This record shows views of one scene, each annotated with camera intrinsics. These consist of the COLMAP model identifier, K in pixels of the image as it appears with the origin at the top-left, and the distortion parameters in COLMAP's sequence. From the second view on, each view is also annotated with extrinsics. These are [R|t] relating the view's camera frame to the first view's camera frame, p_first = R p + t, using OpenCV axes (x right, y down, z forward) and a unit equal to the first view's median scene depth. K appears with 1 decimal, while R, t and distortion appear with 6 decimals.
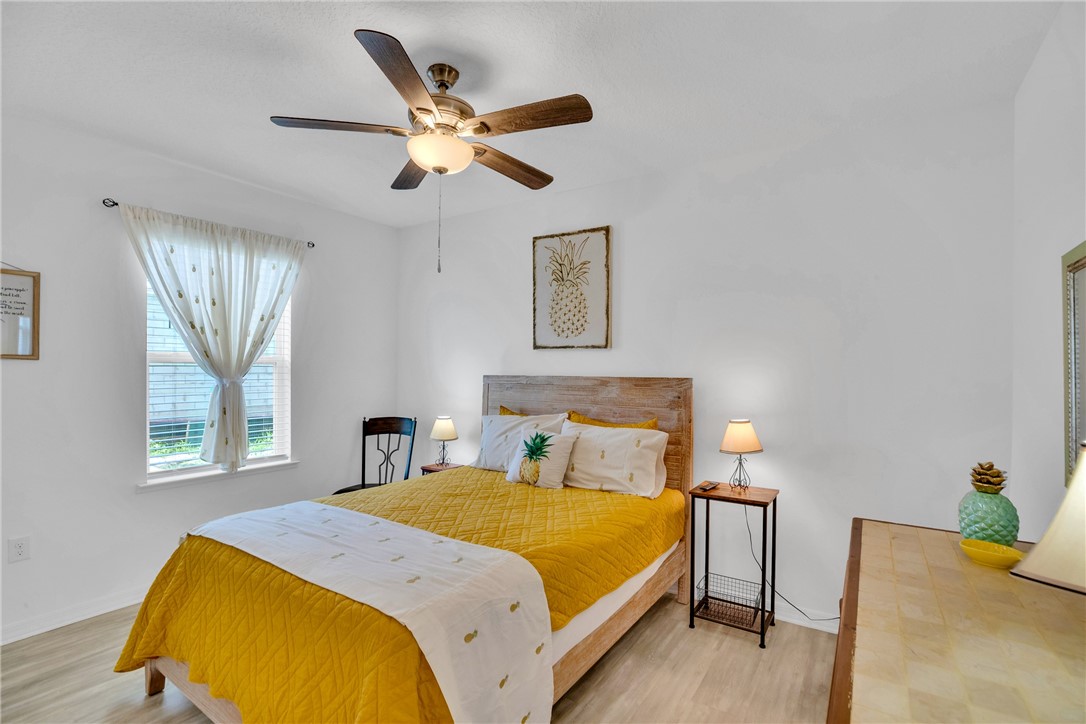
lens RADIAL K [[499.7, 0, 561.9], [0, 499.7, 362.5], [0, 0, 1]] dist [-0.042844, 0.011609]
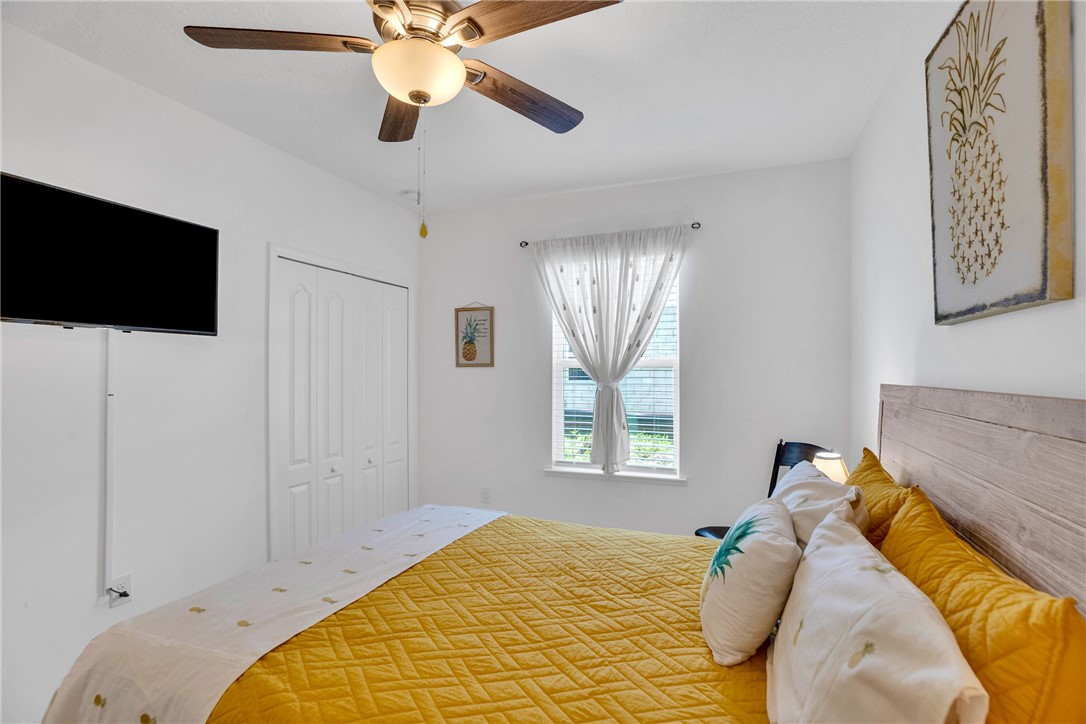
lens RADIAL K [[499.7, 0, 546.2], [0, 499.7, 369.1], [0, 0, 1]] dist [-0.042844, 0.011609]
pose [[0.195419, -0.010971, -0.980659, 0.302350], [0.013392, 0.999874, -0.008518, 0.011348], [0.980628, -0.011469, 0.195541, 0.646864]]
